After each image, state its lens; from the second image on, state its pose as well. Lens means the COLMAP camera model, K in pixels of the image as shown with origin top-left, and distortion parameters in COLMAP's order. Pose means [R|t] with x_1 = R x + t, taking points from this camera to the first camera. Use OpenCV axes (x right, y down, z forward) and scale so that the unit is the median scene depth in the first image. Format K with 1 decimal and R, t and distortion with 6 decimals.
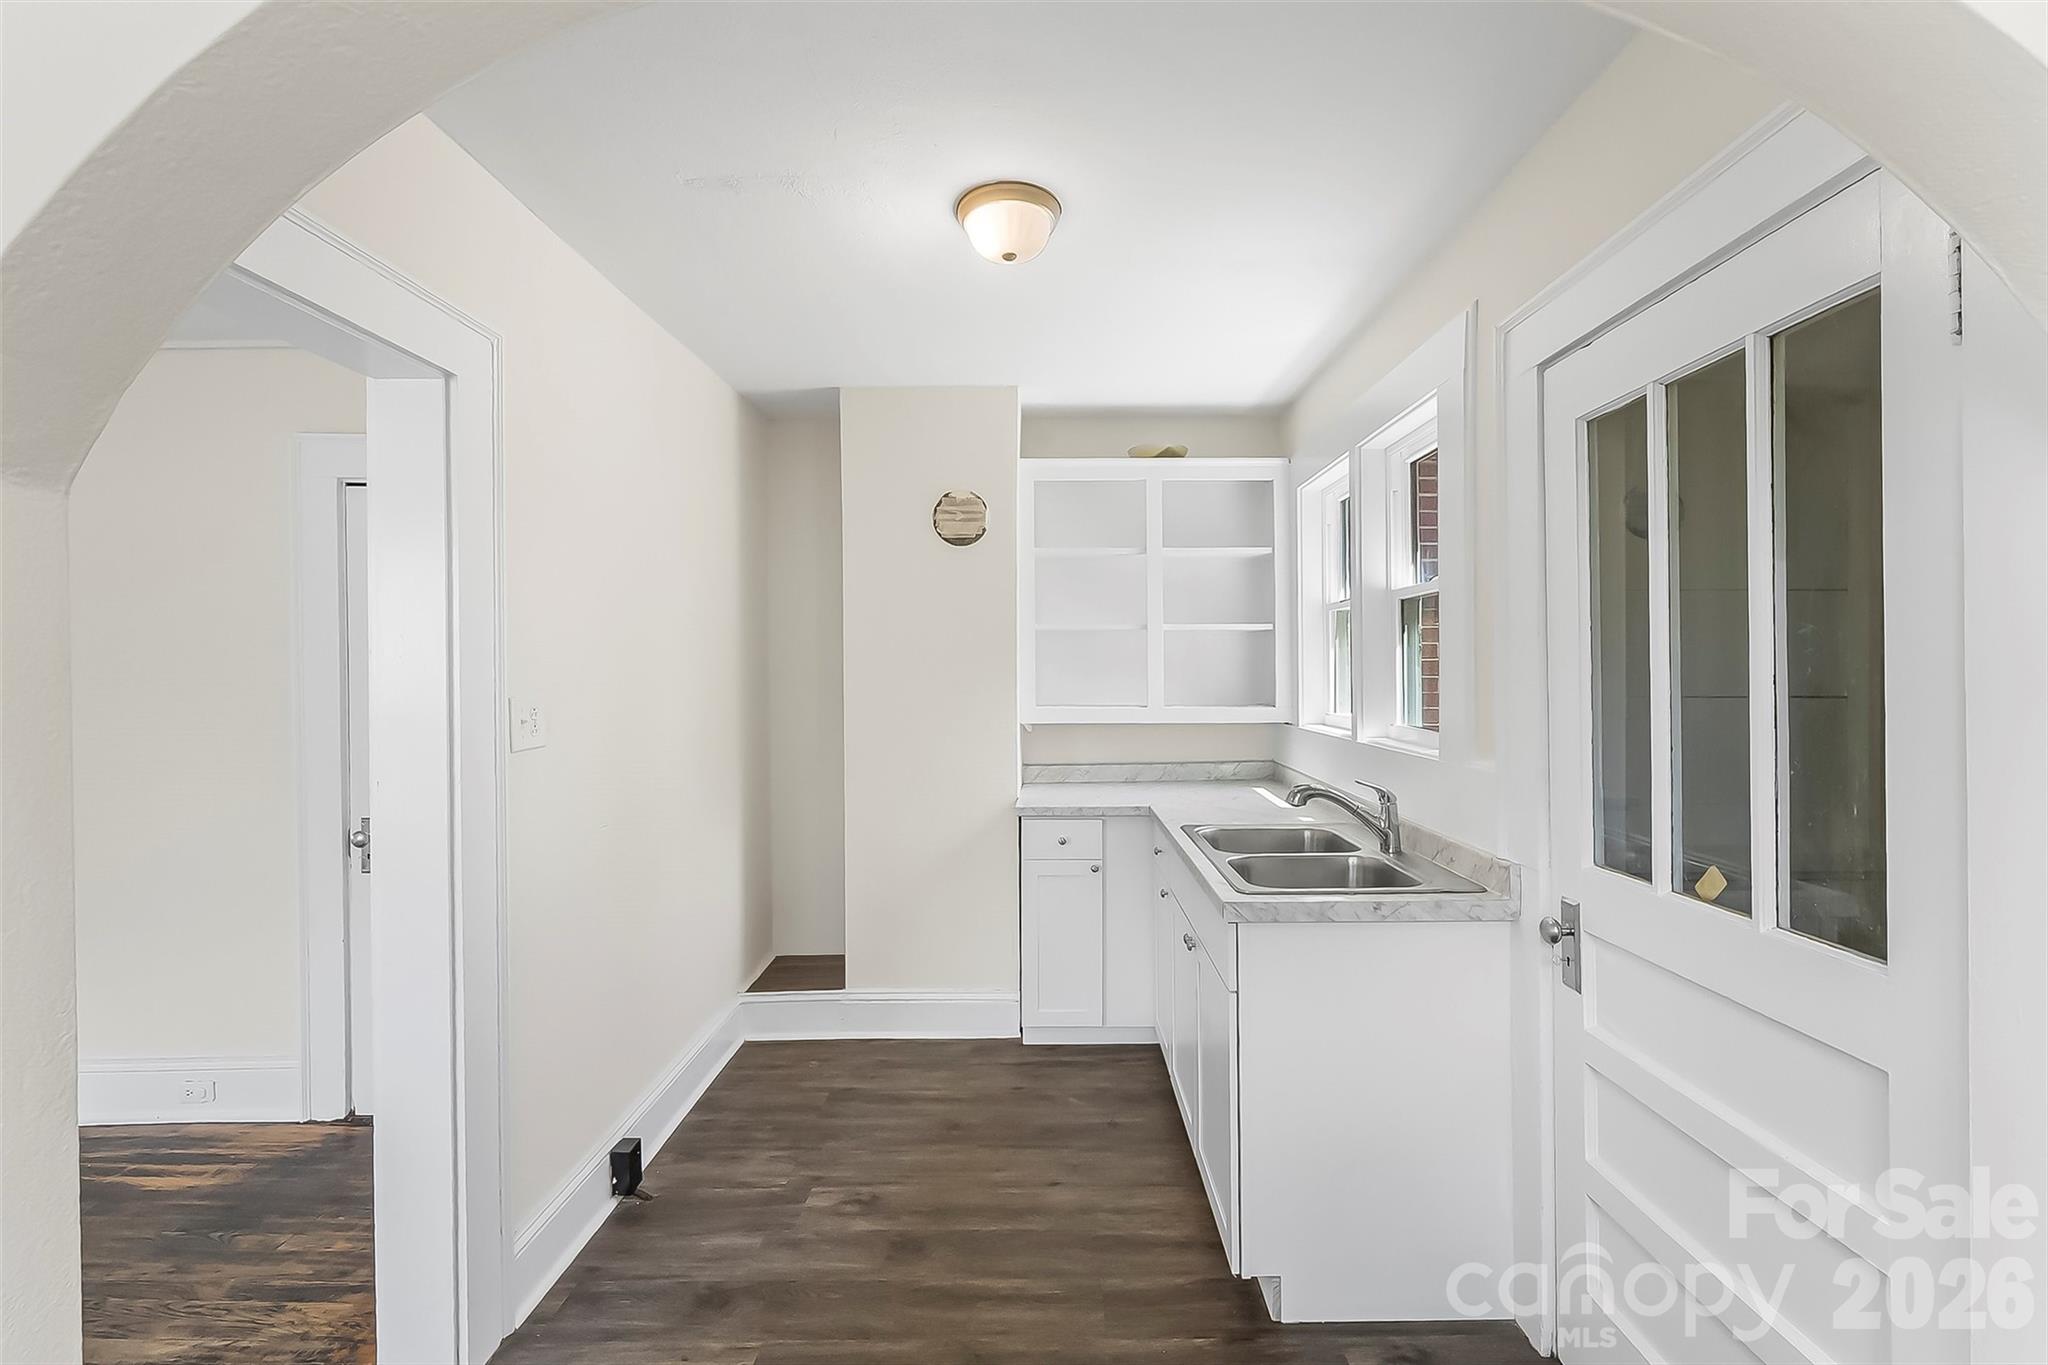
lens RADIAL K [[932.2, 0, 1035.9], [0, 932.2, 672.2], [0, 0, 1]] dist [-0.001665, -0.000433]
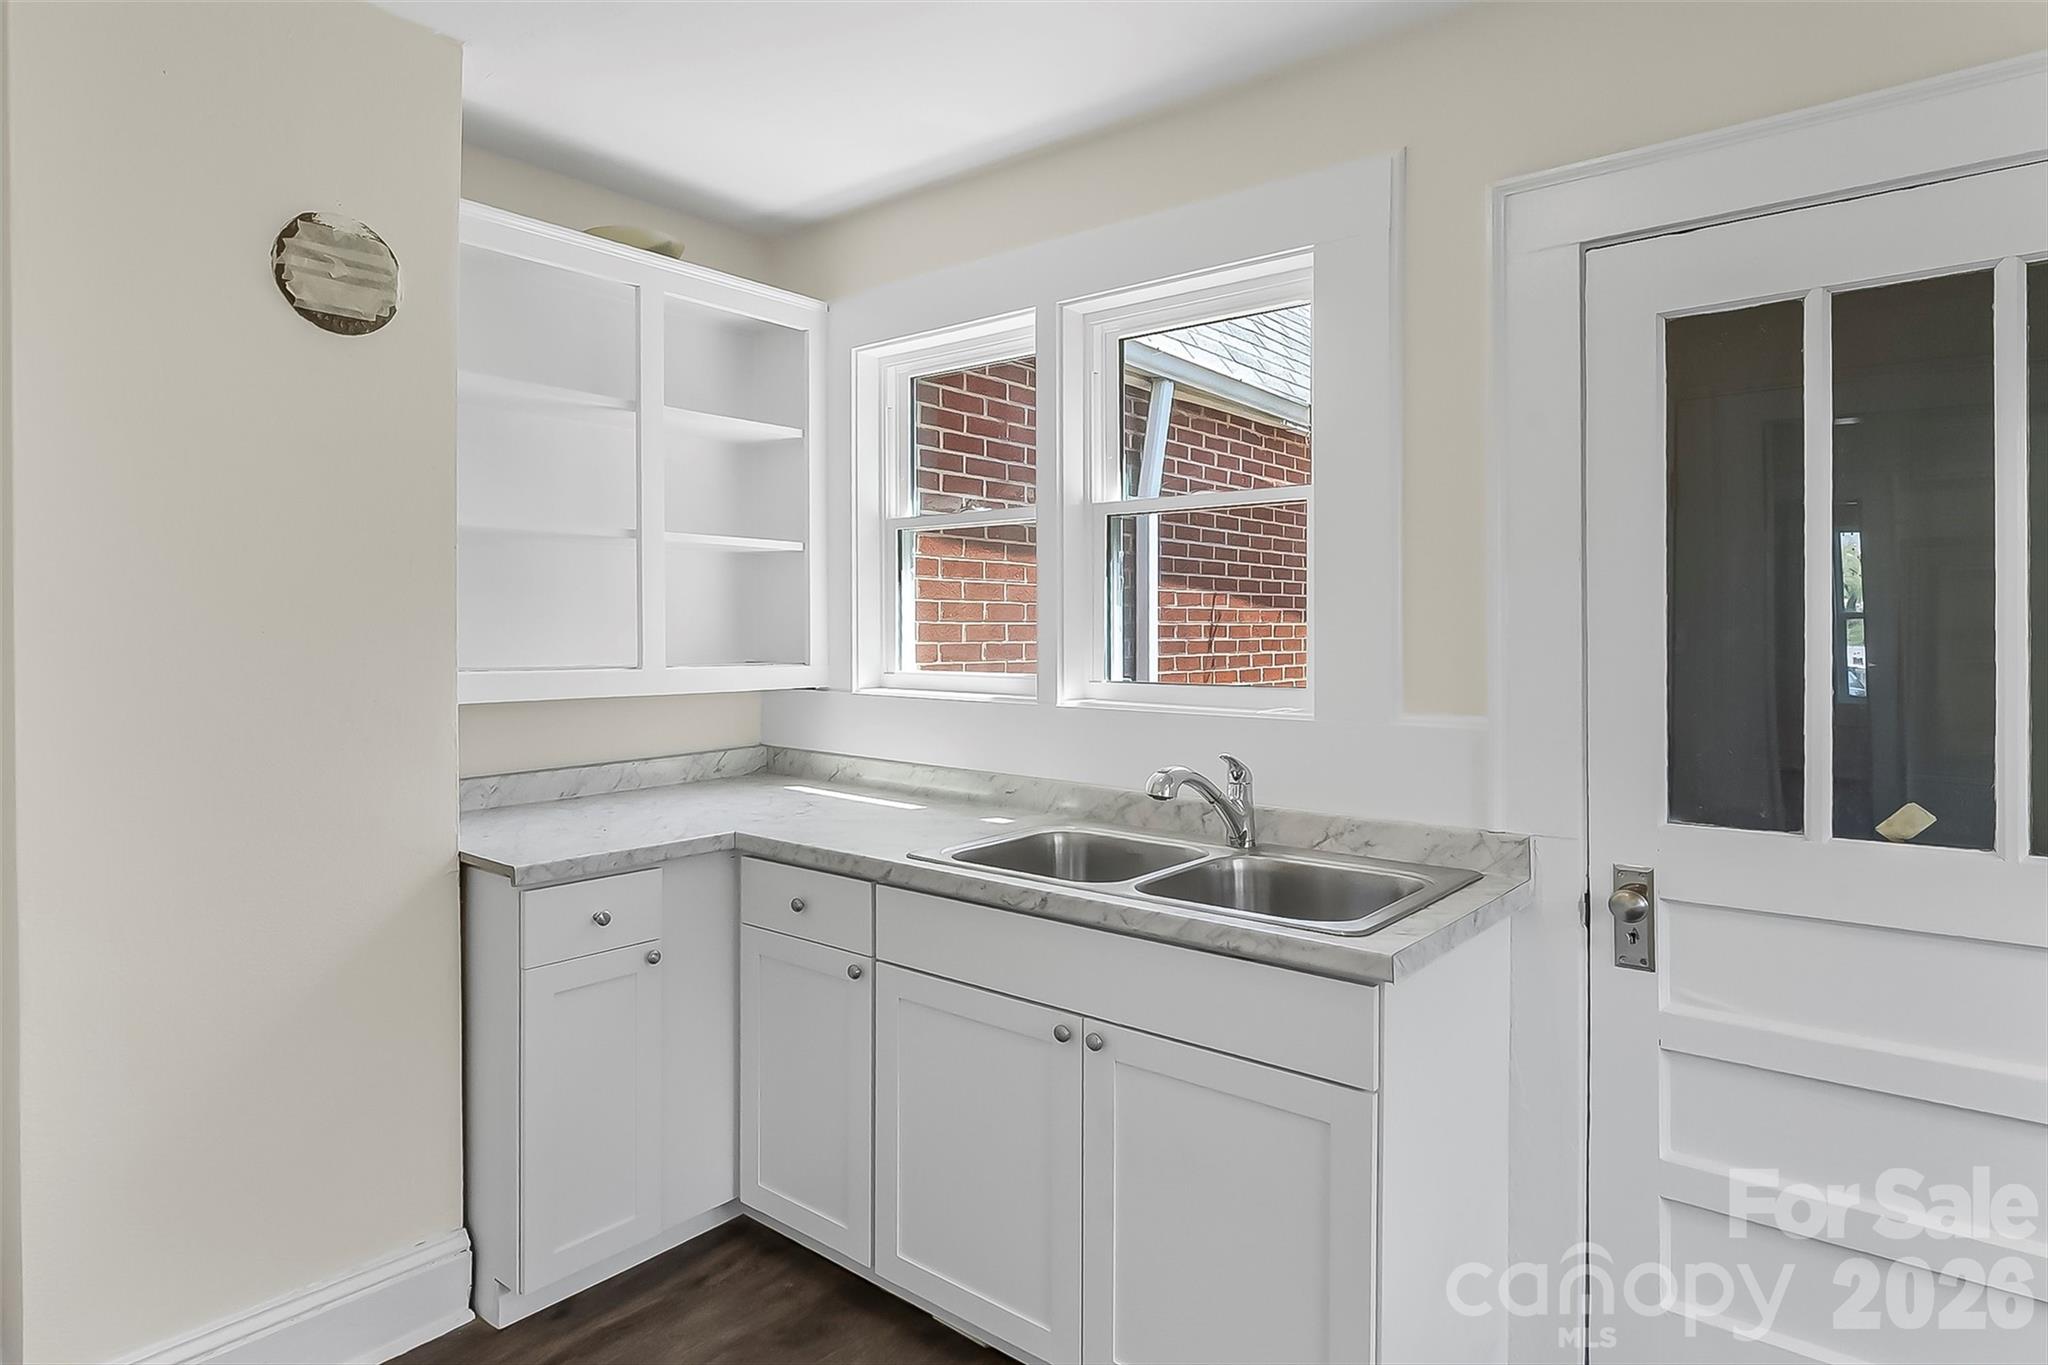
lens RADIAL K [[1144.7, 0, 1021.6], [0, 1144.7, 632.5], [0, 0, 1]] dist [-0.000323, 0.000071]
pose [[0.646380, 0.002357, 0.763012, -0.308042], [-0.004499, 0.999990, 0.000721, 0.014005], [-0.763002, -0.003899, 0.646384, 0.374705]]
